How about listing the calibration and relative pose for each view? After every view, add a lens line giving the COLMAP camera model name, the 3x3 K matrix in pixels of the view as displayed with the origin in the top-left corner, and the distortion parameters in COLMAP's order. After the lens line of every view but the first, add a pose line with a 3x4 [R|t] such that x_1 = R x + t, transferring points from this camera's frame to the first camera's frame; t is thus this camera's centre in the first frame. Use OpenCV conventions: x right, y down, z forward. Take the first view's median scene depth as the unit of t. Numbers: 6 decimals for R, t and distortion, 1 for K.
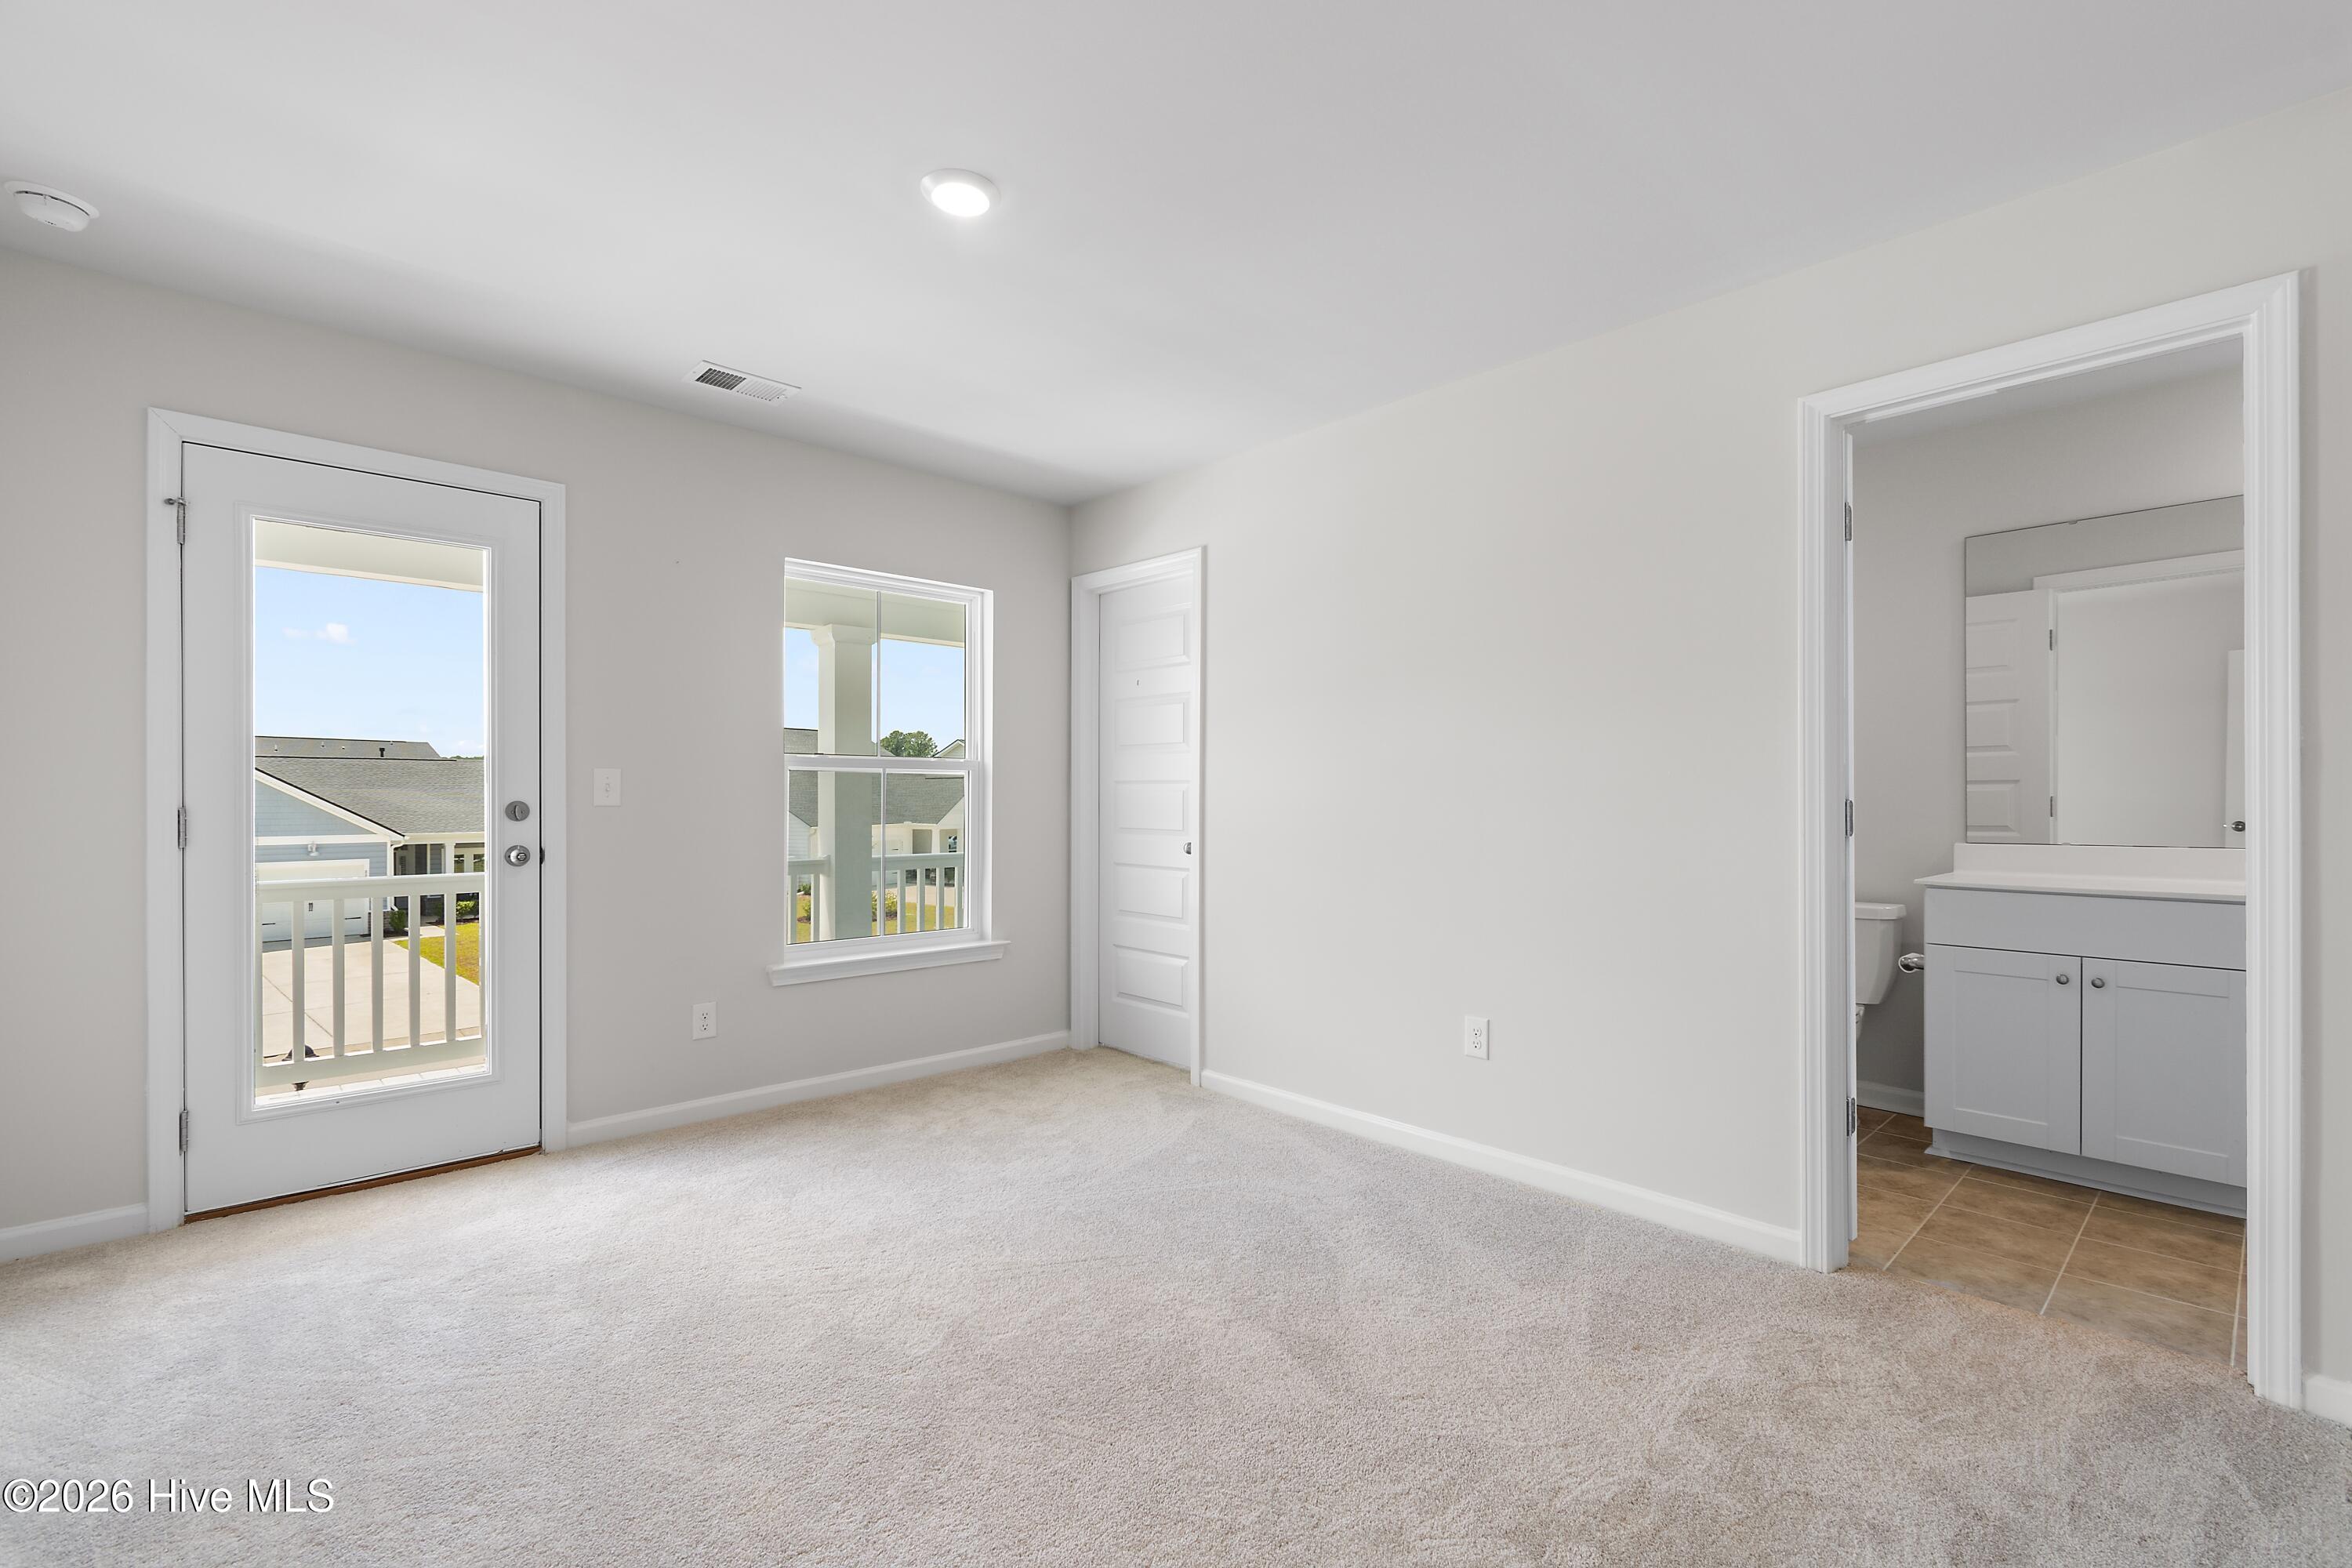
lens RADIAL K [[1043.1, 0, 1191.2], [0, 1043.1, 805.1], [0, 0, 1]] dist [0.004446, -0.001437]
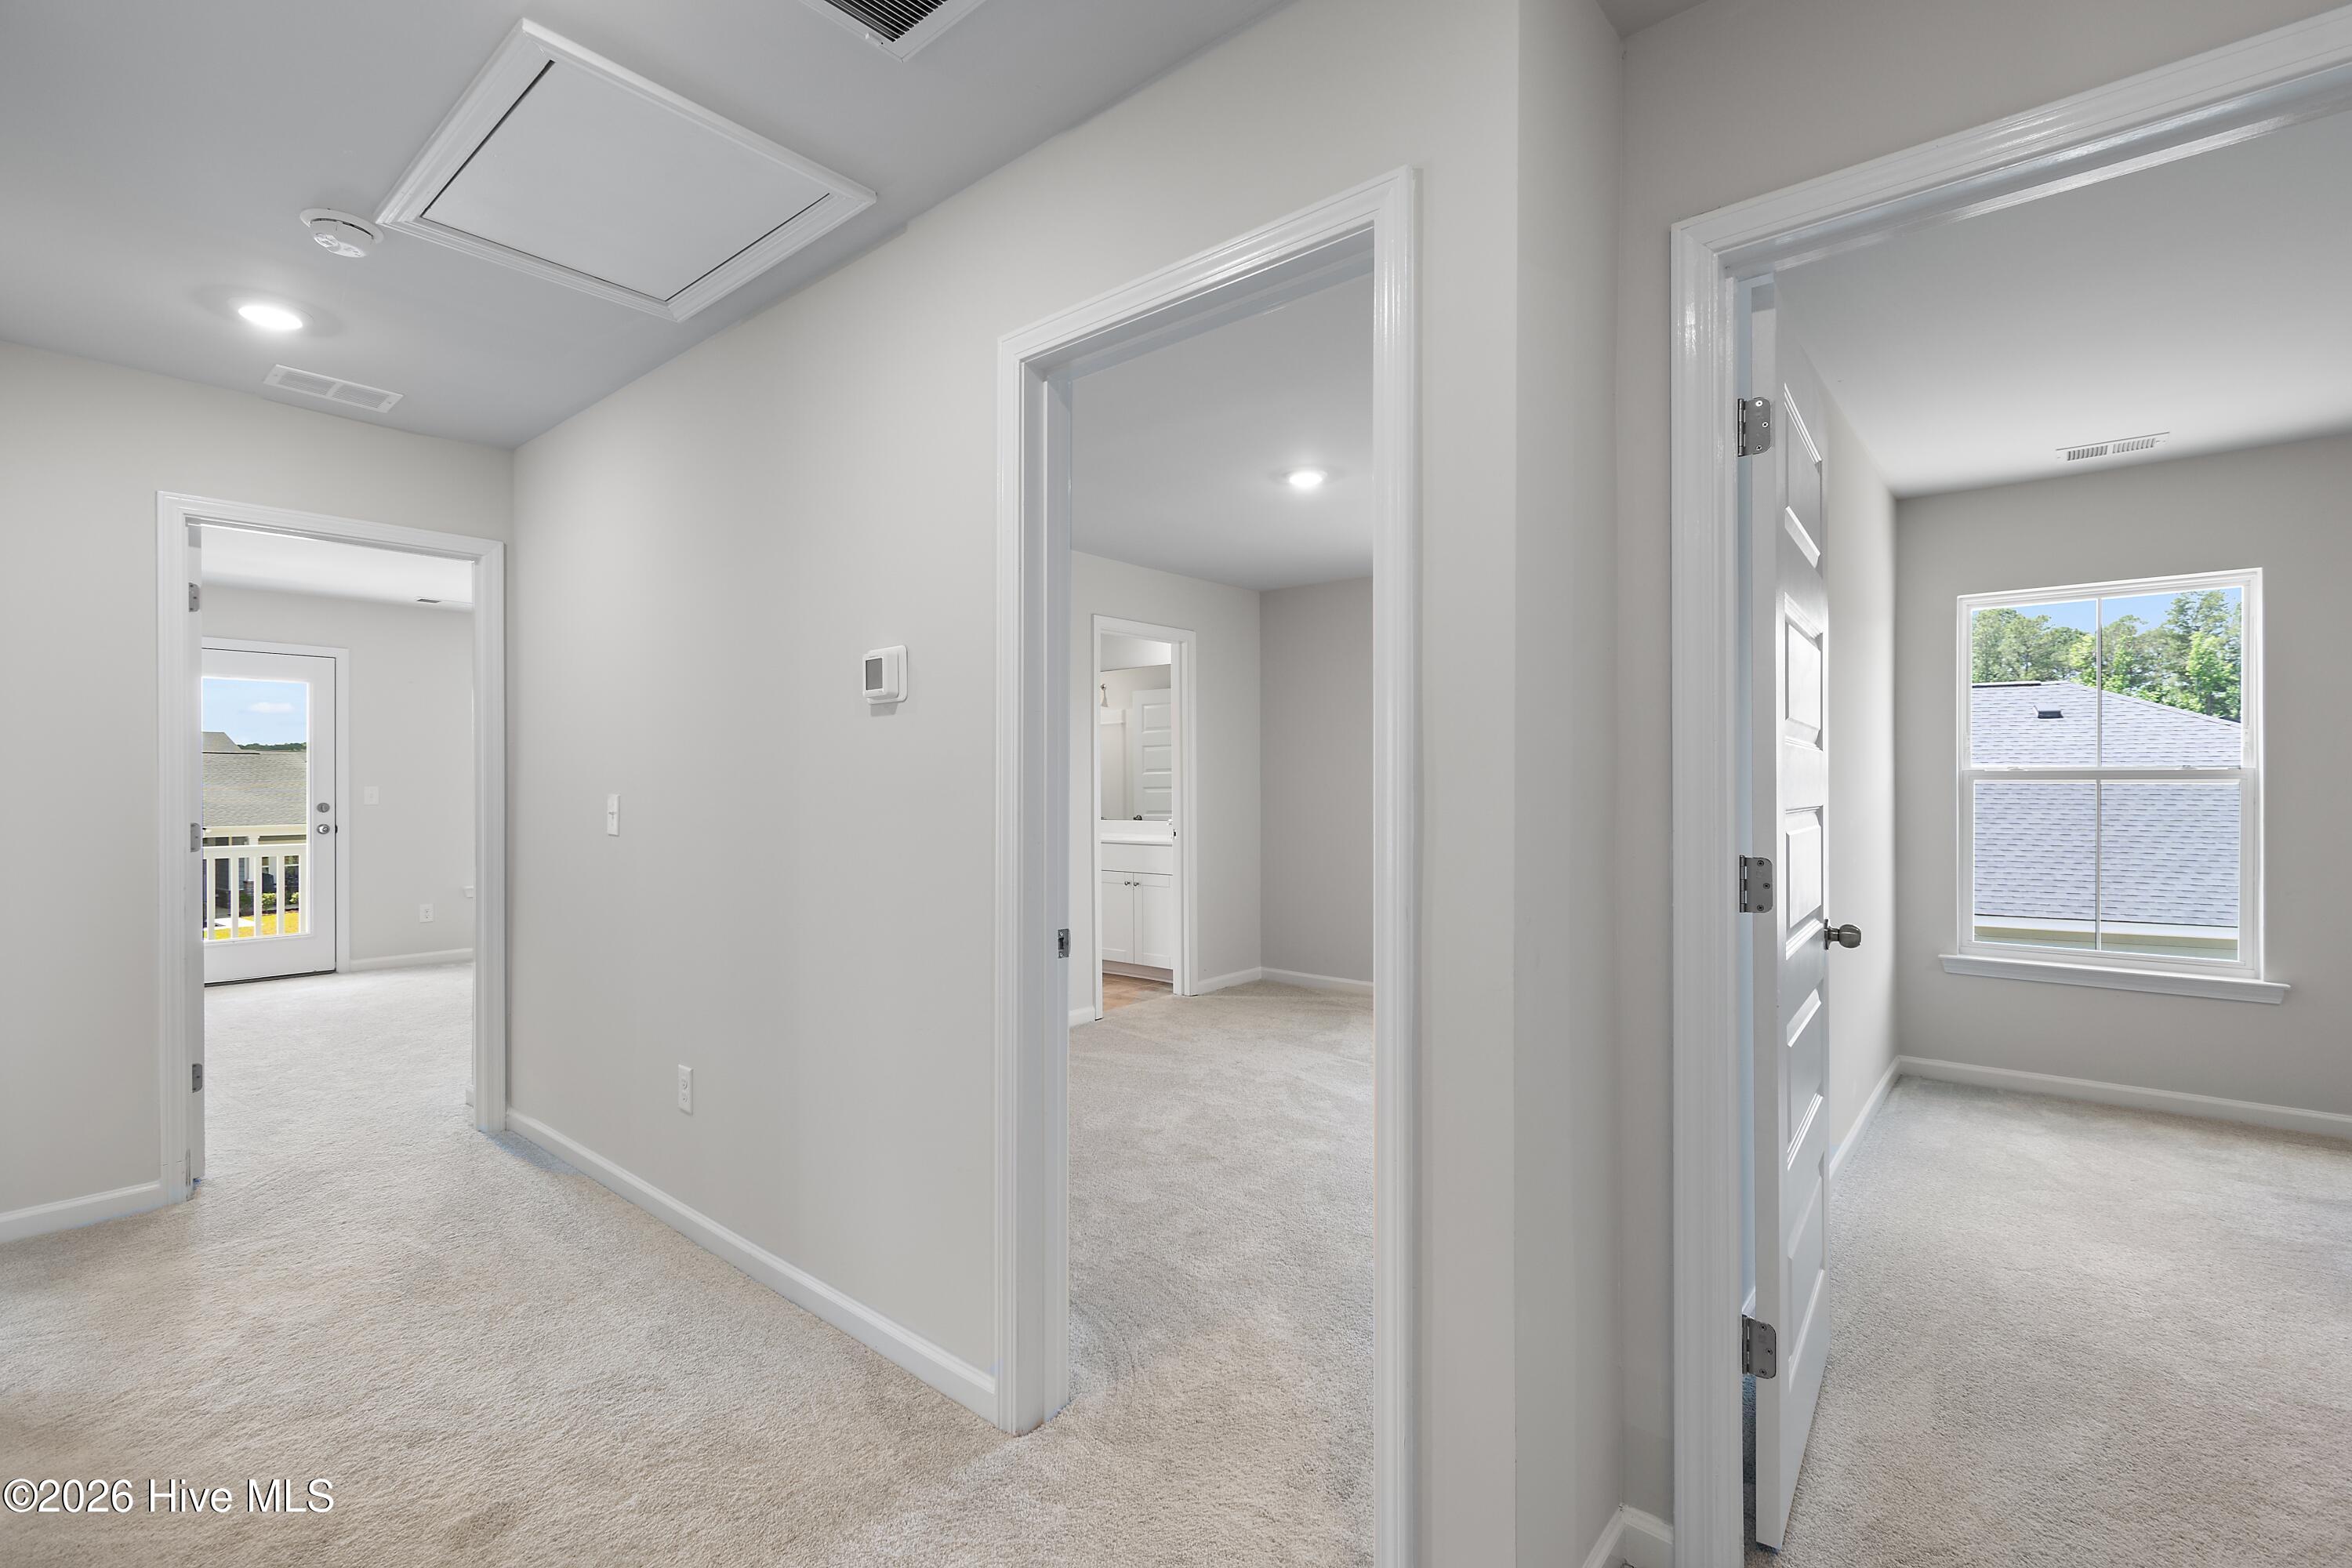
lens RADIAL K [[1043.1, 0, 1170.8], [0, 1043.1, 777.6], [0, 0, 1]] dist [0.004446, -0.001437]
pose [[0.994248, -0.007786, 0.106822, 0.756648], [0.008969, 0.999904, -0.010597, -0.015775], [-0.106729, 0.011495, 0.994222, -1.167448]]
